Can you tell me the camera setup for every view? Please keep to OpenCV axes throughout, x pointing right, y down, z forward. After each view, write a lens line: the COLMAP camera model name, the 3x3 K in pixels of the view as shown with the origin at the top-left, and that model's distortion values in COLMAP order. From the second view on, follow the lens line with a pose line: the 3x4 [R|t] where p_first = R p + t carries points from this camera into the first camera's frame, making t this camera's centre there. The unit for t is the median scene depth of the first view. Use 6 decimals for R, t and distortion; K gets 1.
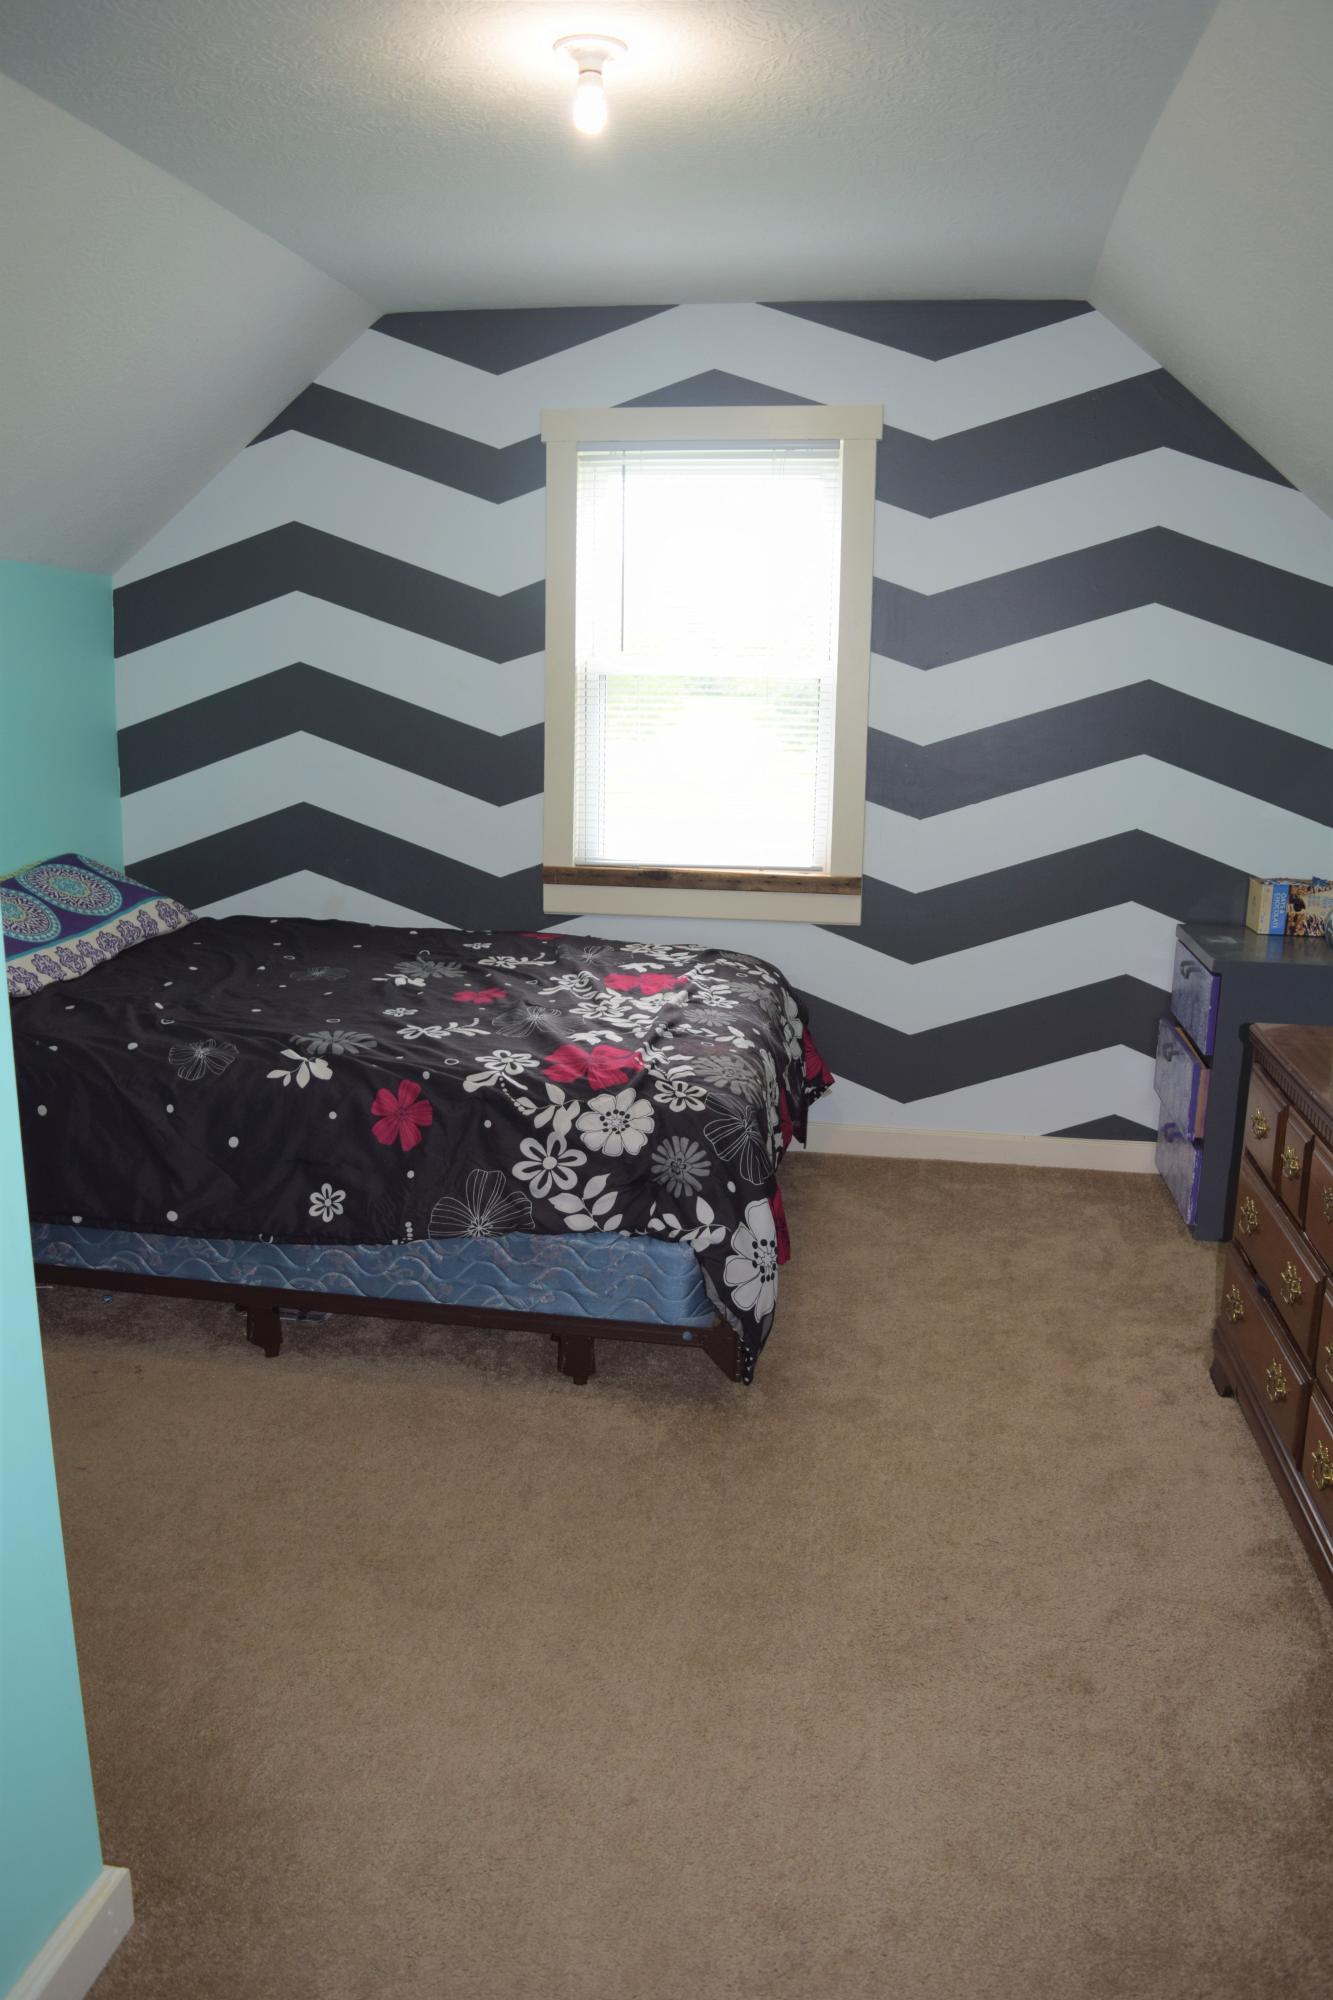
lens RADIAL K [[1571.3, 0, 677.8], [0, 1571.3, 1000.1], [0, 0, 1]] dist [-0.092500, 0.020602]
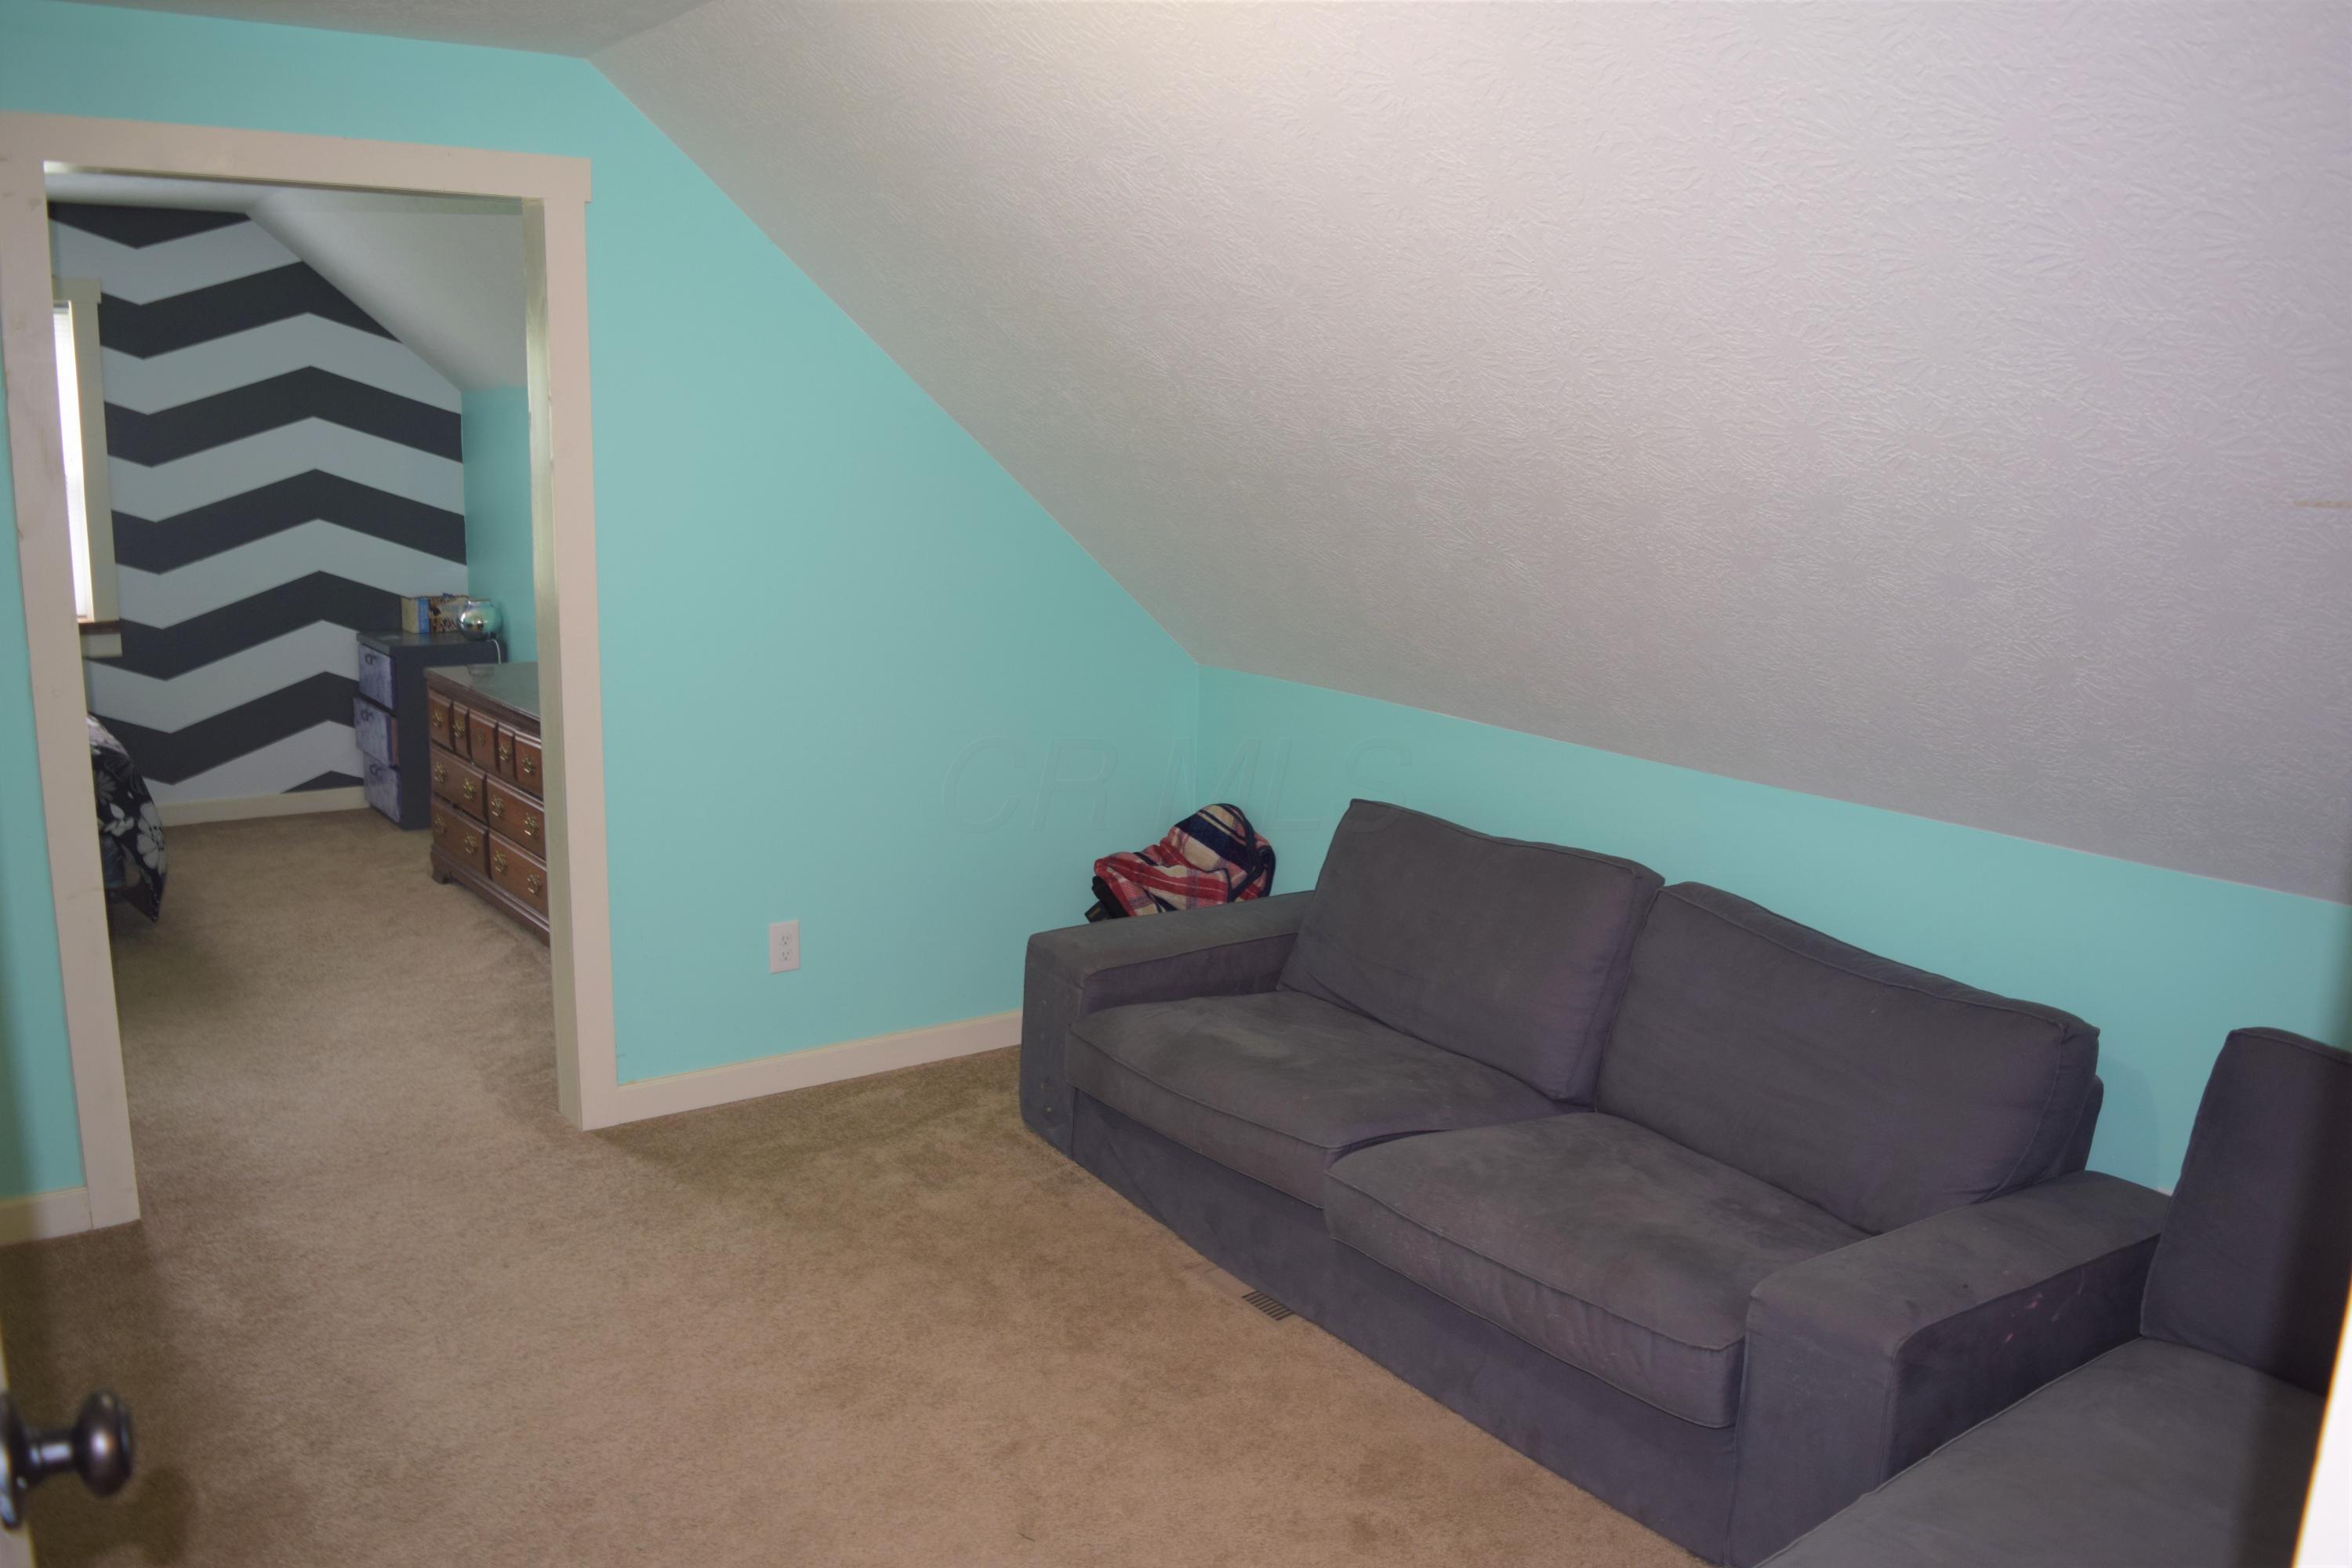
lens RADIAL K [[1847.8, 0, 1185.3], [0, 1847.8, 777.8], [0, 0, 1]] dist [-0.092500, 0.020602]
pose [[0.701628, -0.131365, 0.700330, -0.362182], [0.138698, 0.989238, 0.046602, 0.120542], [-0.698914, 0.064437, 0.712297, -0.793515]]
